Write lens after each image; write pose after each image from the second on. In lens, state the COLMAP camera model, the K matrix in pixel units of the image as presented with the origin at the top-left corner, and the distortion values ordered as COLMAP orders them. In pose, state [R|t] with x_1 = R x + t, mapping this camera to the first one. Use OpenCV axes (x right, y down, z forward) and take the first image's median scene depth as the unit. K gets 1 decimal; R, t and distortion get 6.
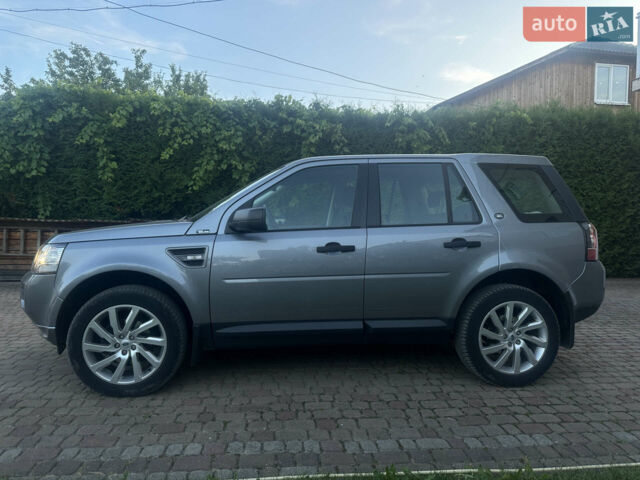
lens RADIAL K [[449.3, 0, 317.7], [0, 449.3, 236.5], [0, 0, 1]] dist [0.079547, -0.107163]
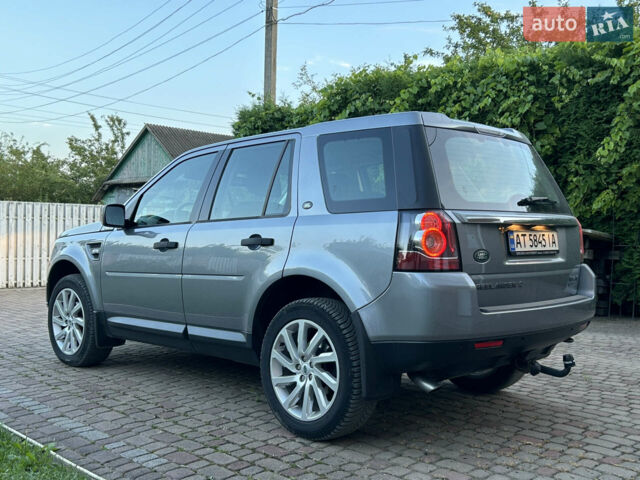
lens RADIAL K [[694.3, 0, 322.8], [0, 694.3, 244.0], [0, 0, 1]] dist [0.133602, -0.346193]
pose [[0.630534, 0.007232, -0.776128, 1.317010], [-0.026129, 0.999588, -0.011913, 0.031417], [0.775722, 0.027791, 0.630462, 0.304963]]
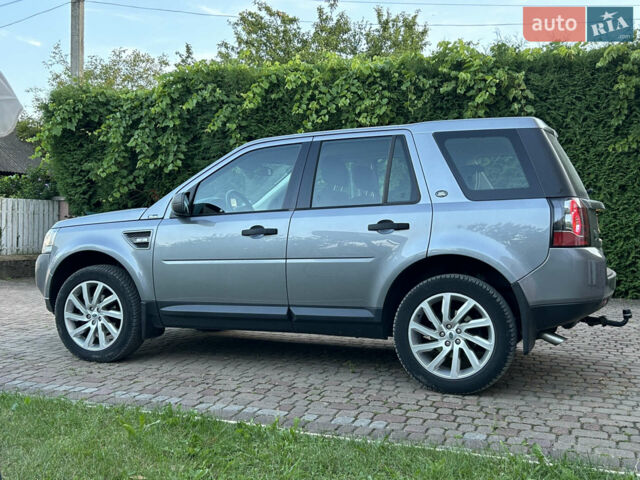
lens RADIAL K [[694.3, 0, 322.8], [0, 694.3, 244.0], [0, 0, 1]] dist [0.133602, -0.346193]
pose [[0.886936, 0.000415, -0.461892, 0.818255], [-0.003171, 0.999982, -0.005190, 0.057429], [0.461881, 0.006068, 0.886921, -0.274345]]
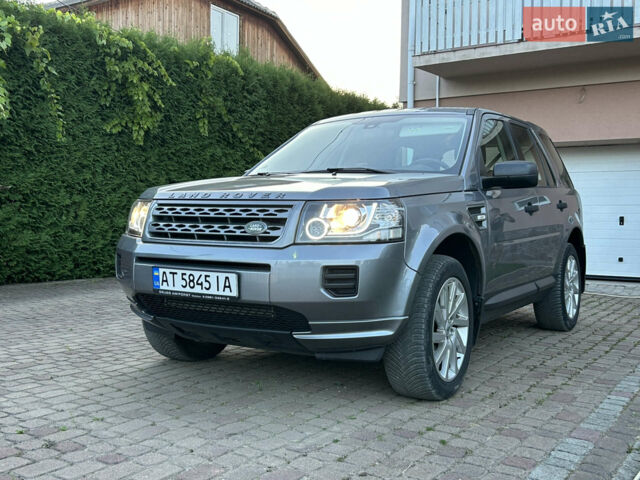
lens RADIAL K [[694.3, 0, 322.8], [0, 694.3, 244.0], [0, 0, 1]] dist [0.133602, -0.346193]
pose [[0.622064, -0.034211, 0.782218, -1.347466], [0.016957, 0.999399, 0.030225, 0.047187], [-0.782782, -0.005538, 0.622271, 0.381809]]
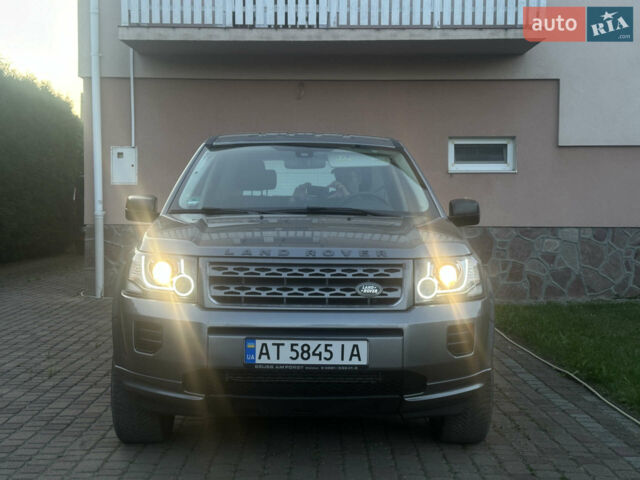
lens RADIAL K [[888.5, 0, 316.1], [0, 888.5, 240.3], [0, 0, 1]] dist [0.152364, -0.170217]
pose [[0.097170, -0.054500, 0.993775, -1.820195], [0.022209, 0.998370, 0.052580, -0.076592], [-0.995020, 0.016962, 0.098222, 1.013355]]
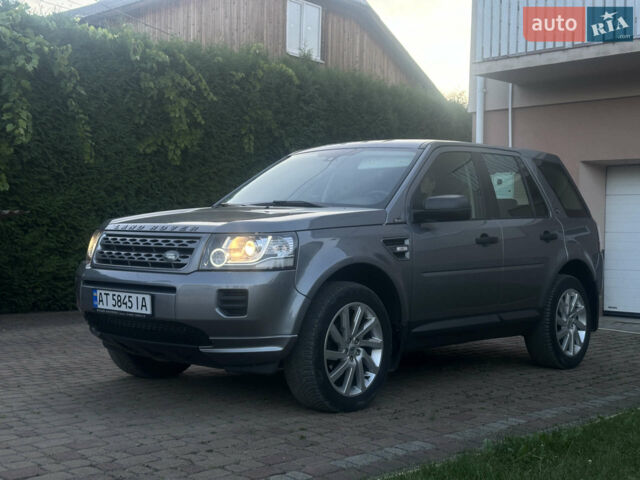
lens RADIAL K [[888.5, 0, 316.1], [0, 888.5, 240.3], [0, 0, 1]] dist [0.152364, -0.170217]
pose [[0.741593, 0.002954, 0.670843, -1.449426], [0.006537, 0.999911, -0.011629, 0.044839], [-0.670818, 0.013009, 0.741508, -0.184788]]
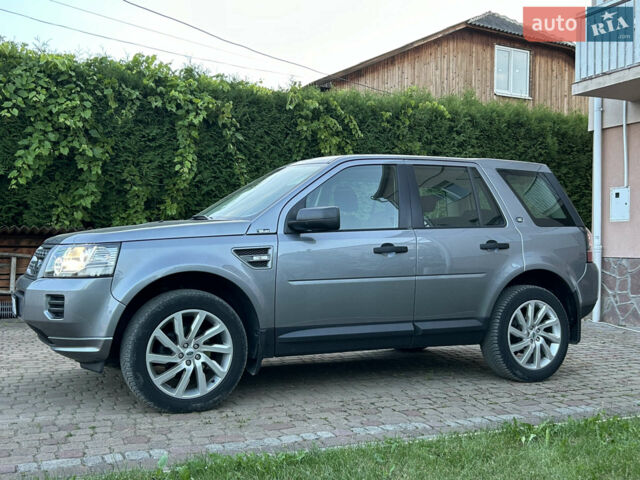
lens RADIAL K [[694.3, 0, 322.8], [0, 694.3, 244.0], [0, 0, 1]] dist [0.133602, -0.346193]
pose [[0.940210, 0.002996, 0.340583, -0.587082], [0.007134, 0.999569, -0.028489, 0.053774], [-0.340521, 0.029215, 0.939783, -0.370134]]
